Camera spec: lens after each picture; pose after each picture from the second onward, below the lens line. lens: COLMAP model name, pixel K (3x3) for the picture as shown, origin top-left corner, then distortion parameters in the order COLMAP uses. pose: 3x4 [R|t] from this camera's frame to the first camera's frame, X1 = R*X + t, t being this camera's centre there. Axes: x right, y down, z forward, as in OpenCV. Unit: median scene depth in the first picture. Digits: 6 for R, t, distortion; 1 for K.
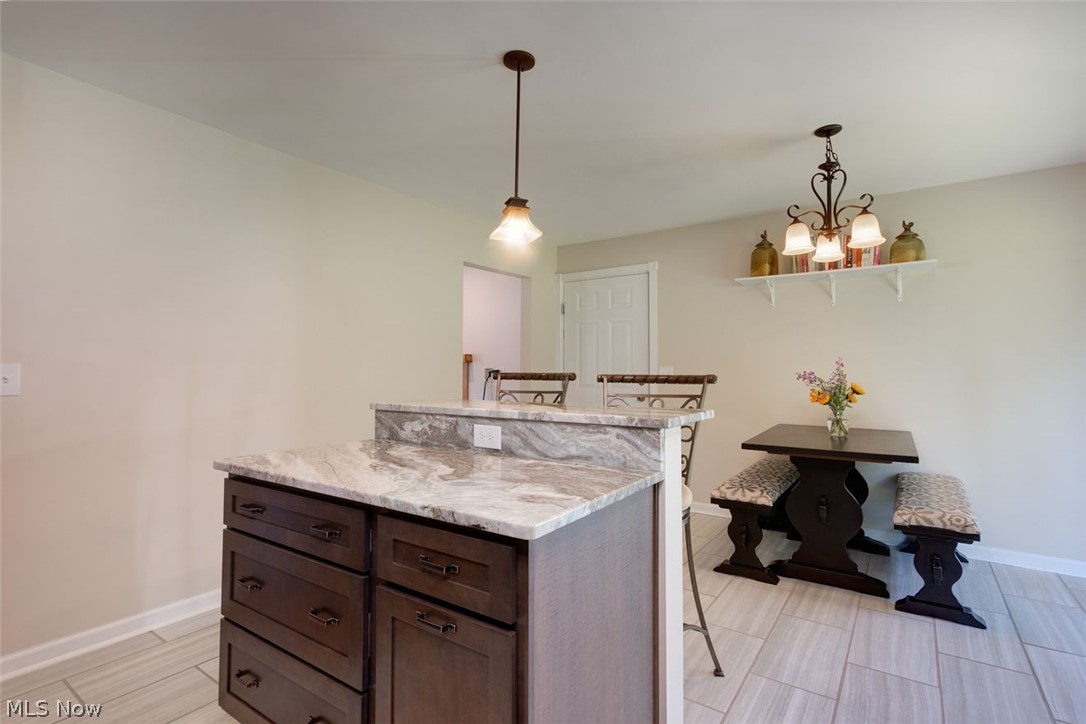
lens RADIAL K [[516.9, 0, 546.0], [0, 516.9, 351.0], [0, 0, 1]] dist [0.001715, 0.000029]
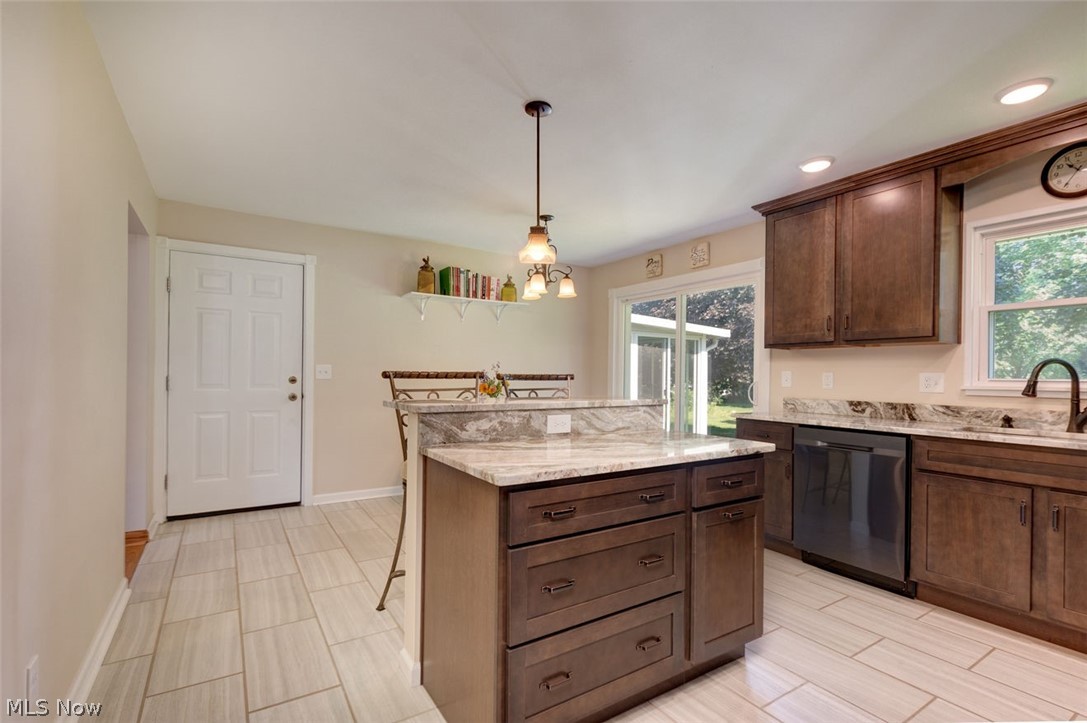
lens RADIAL K [[504.1, 0, 548.7], [0, 504.1, 369.7], [0, 0, 1]] dist [0.000255, -0.000291]
pose [[0.382786, 0.009106, 0.923792, -1.163869], [-0.047676, 0.998814, 0.009909, 0.023219], [-0.922606, -0.047836, 0.382766, 0.530869]]
